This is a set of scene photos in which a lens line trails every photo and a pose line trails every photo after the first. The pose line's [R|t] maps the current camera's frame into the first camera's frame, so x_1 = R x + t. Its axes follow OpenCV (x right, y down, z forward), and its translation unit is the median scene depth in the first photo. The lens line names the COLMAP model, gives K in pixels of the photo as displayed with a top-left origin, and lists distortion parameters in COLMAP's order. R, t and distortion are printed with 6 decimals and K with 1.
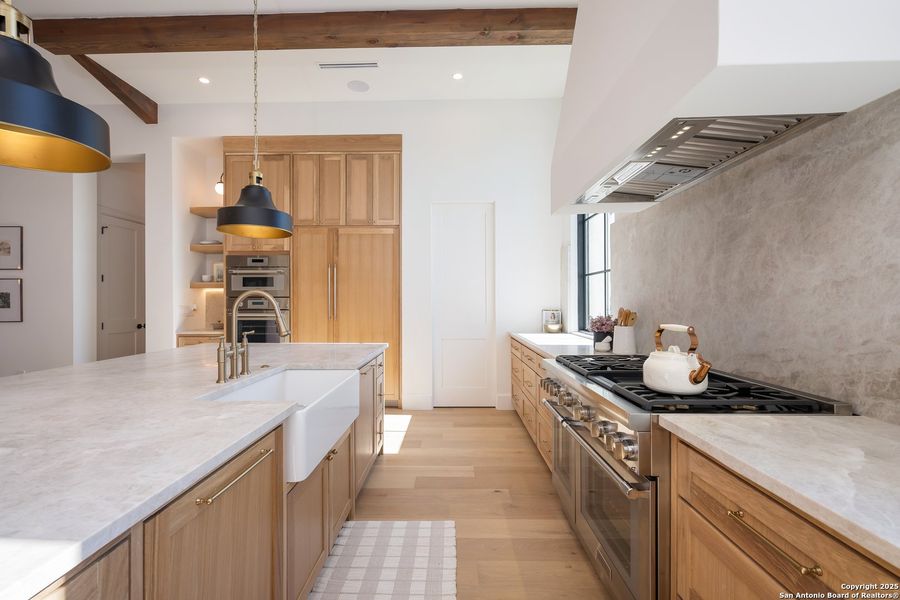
lens RADIAL K [[405.4, 0, 450.0], [0, 405.4, 300.0], [0, 0, 1]] dist [0.000491, -0.000091]
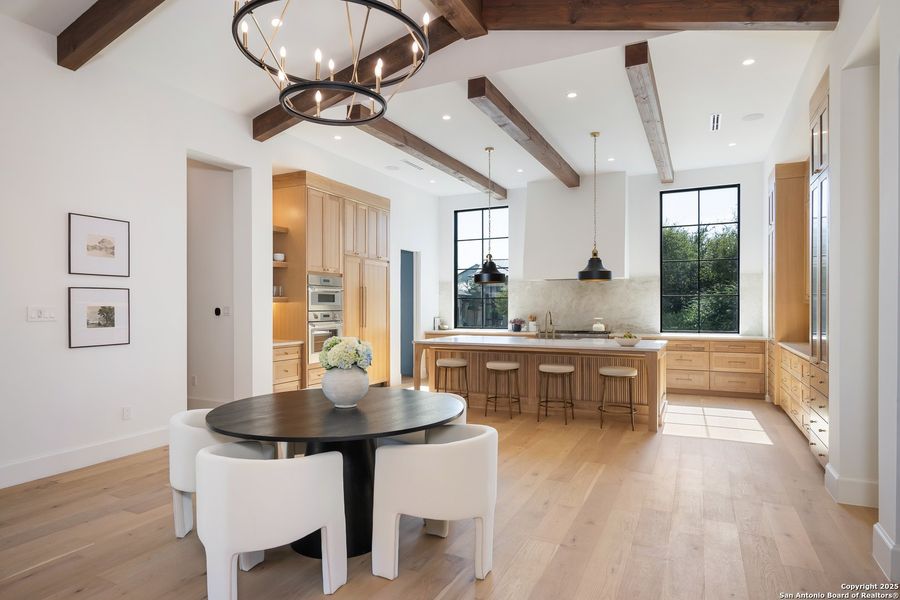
lens RADIAL K [[504.9, 0, 463.9], [0, 504.9, 305.1], [0, 0, 1]] dist [0.003178, 0.000186]
pose [[0.406402, 0.004964, 0.913681, -1.688889], [-0.003201, 0.999987, -0.004009, -0.018905], [-0.913689, -0.001295, 0.406412, 0.010618]]
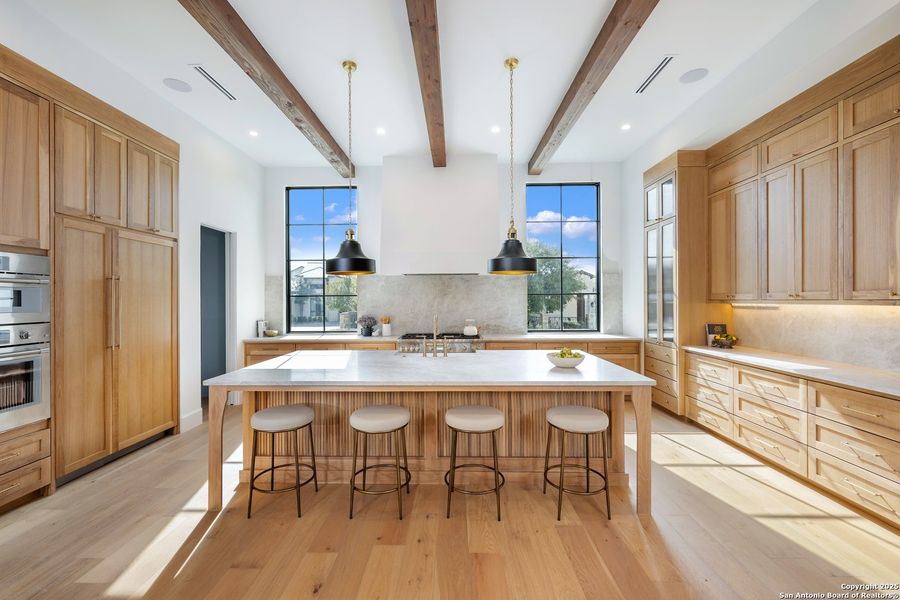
lens RADIAL K [[366.4, 0, 450.3], [0, 366.4, 297.4], [0, 0, 1]] dist [0.000414, 0.000163]
pose [[0.006086, 0.008618, 0.999944, -0.977224], [0.001744, 0.999961, -0.008629, -0.039838], [-0.999980, 0.001796, 0.006071, 0.359697]]
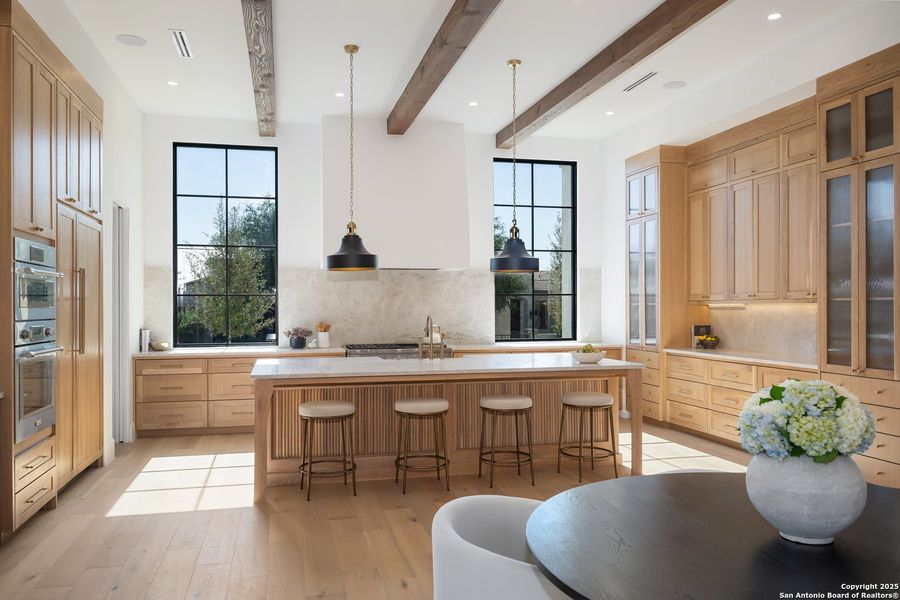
lens RADIAL K [[671.0, 0, 450.0], [0, 671.0, 300.0], [0, 0, 1]] dist [-0.001089, 0.000533]
pose [[-0.250331, 0.013886, 0.968061, -1.493944], [0.001420, 0.999901, -0.013975, -0.020636], [-0.968159, -0.002124, -0.250326, 0.690186]]
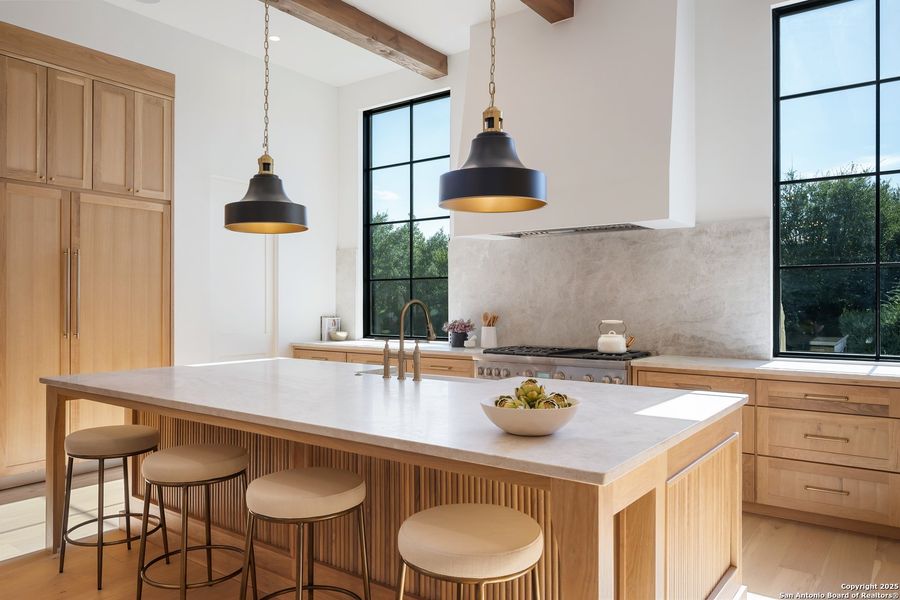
lens RADIAL K [[624.2, 0, 455.5], [0, 624.2, 300.0], [0, 0, 1]] dist [-0.000802, -0.000660]
pose [[0.574816, 0.004280, 0.818272, -0.736996], [-0.003136, 0.999991, -0.003027, -0.008466], [-0.818277, -0.000826, 0.574824, -0.040566]]
